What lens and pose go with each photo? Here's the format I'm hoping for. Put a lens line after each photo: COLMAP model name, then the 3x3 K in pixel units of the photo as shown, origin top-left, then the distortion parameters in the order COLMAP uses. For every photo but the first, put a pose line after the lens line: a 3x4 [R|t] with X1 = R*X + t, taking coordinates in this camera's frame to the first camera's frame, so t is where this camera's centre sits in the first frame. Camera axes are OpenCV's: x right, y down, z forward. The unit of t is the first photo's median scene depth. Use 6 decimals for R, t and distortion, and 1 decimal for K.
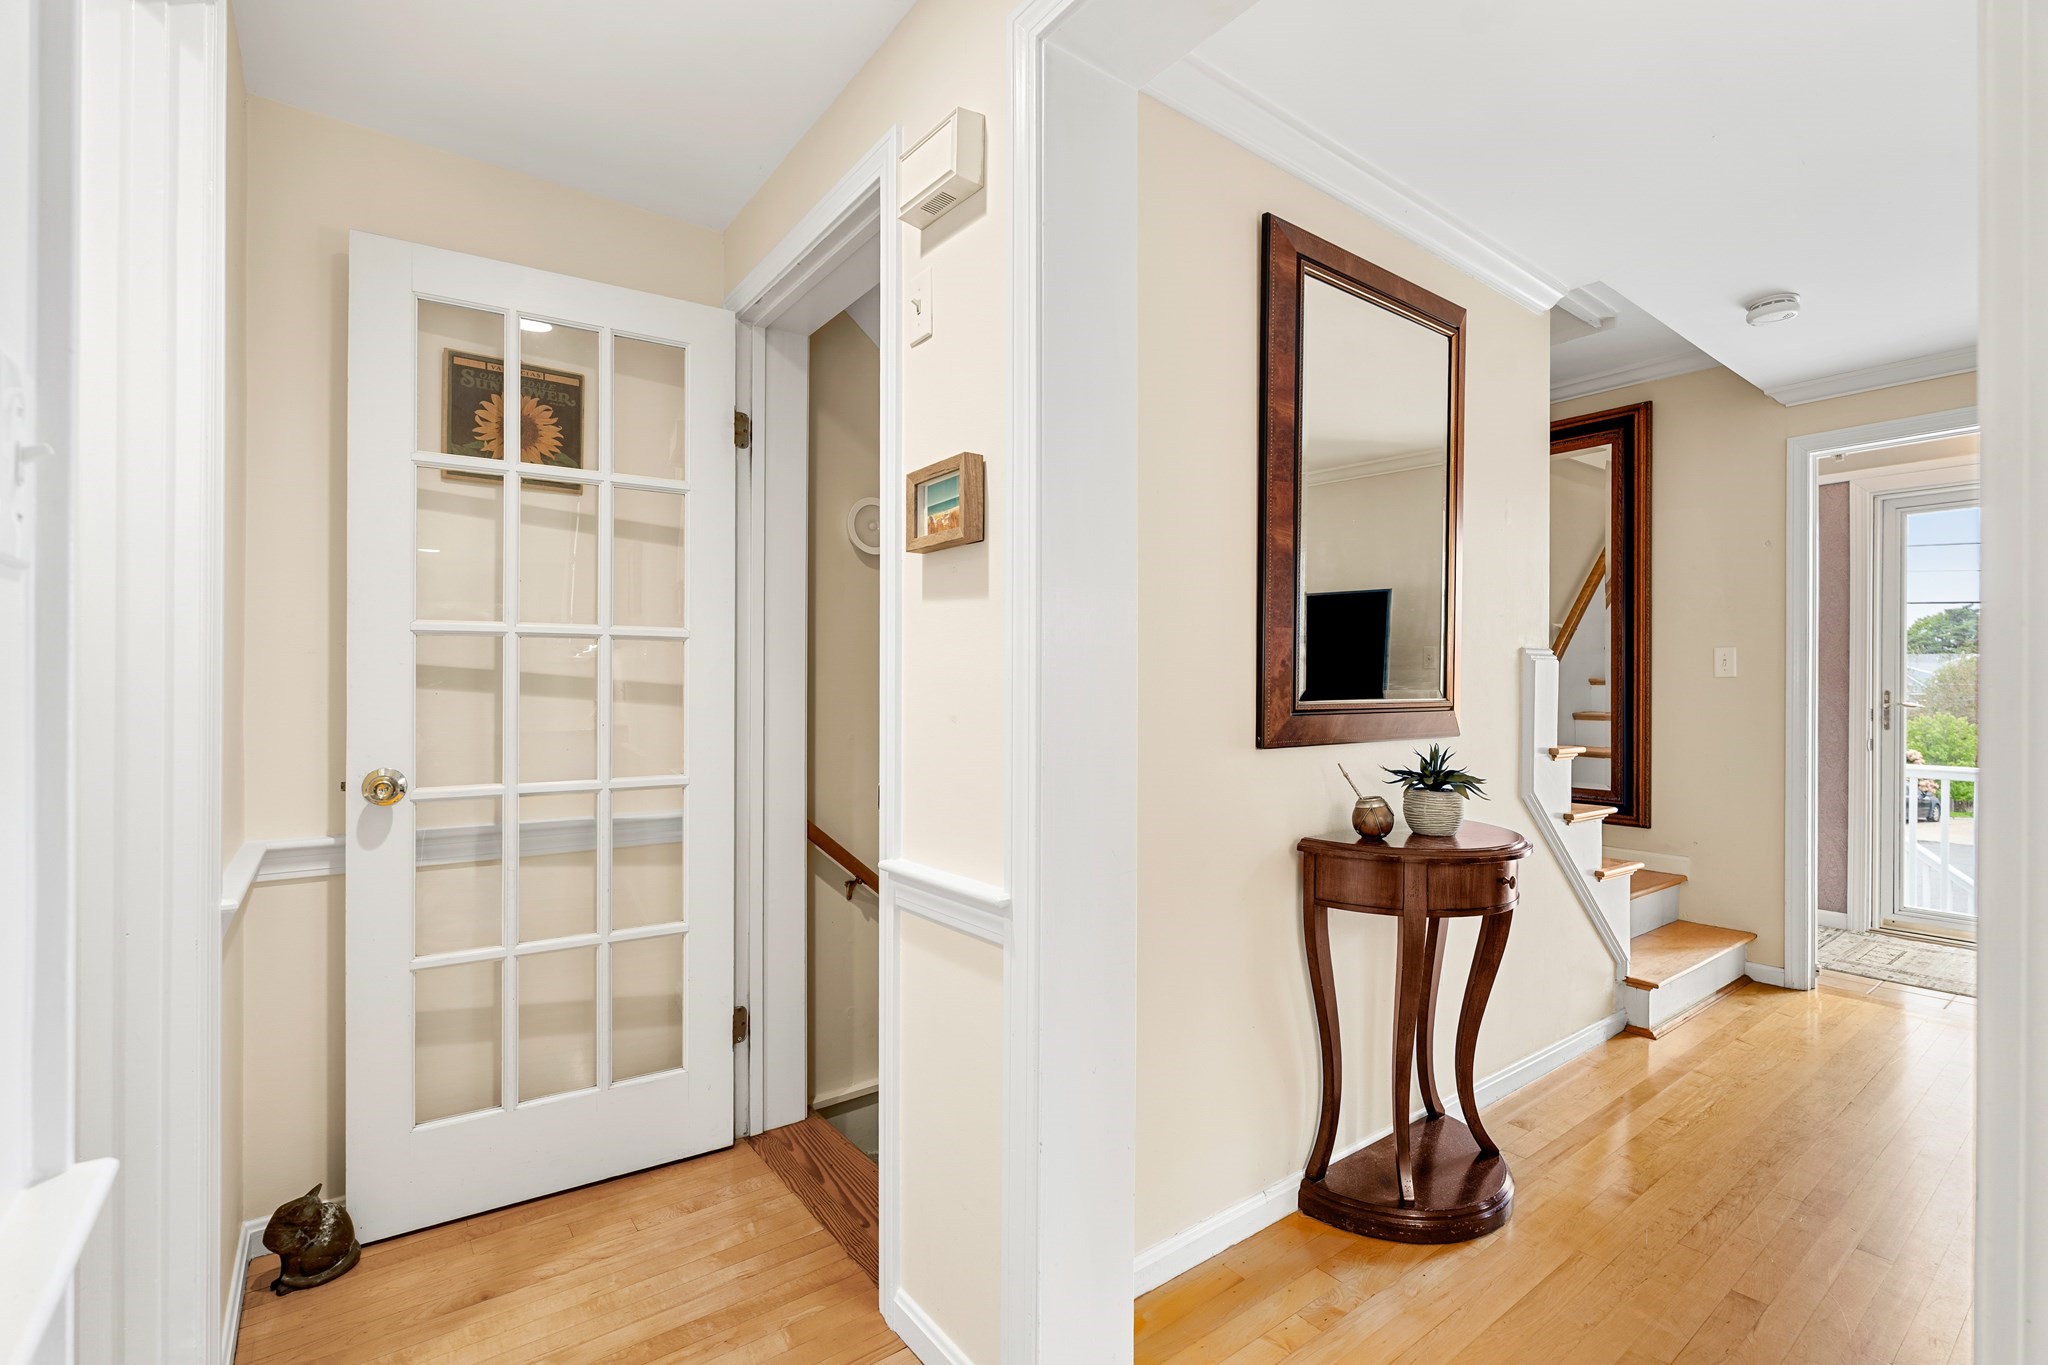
lens RADIAL K [[916.4, 0, 1026.5], [0, 916.4, 688.8], [0, 0, 1]] dist [-0.003586, -0.000028]
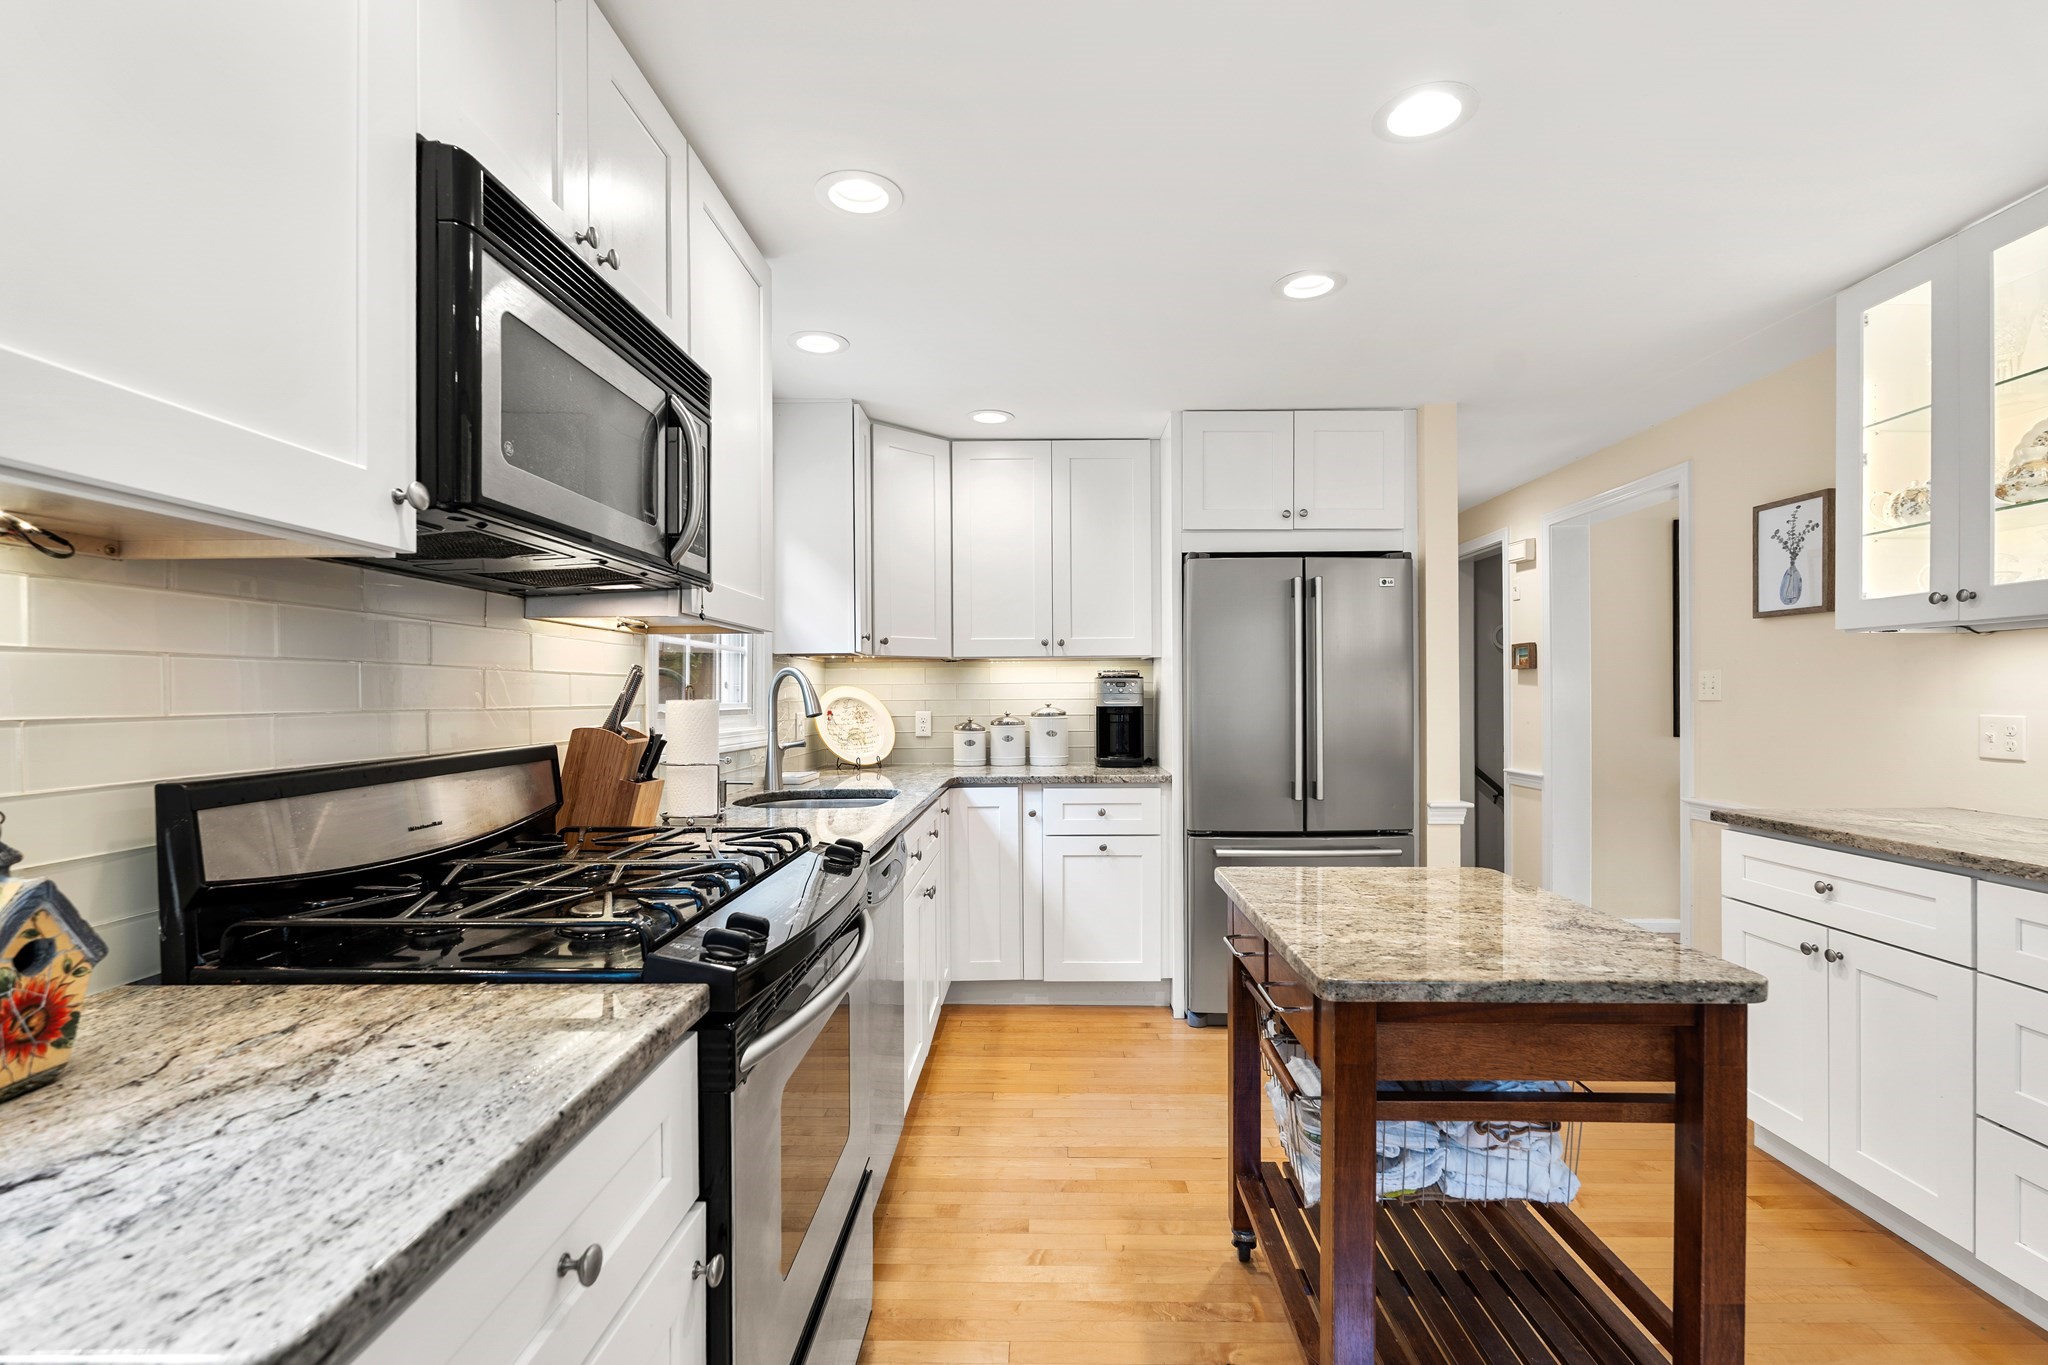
lens RADIAL K [[916.4, 0, 1033.2], [0, 916.4, 697.3], [0, 0, 1]] dist [-0.003586, -0.000028]
pose [[0.784970, -0.002642, -0.619528, 0.540126], [0.002928, 0.999996, -0.000554, -0.056689], [0.619527, -0.001379, 0.784974, -2.549794]]
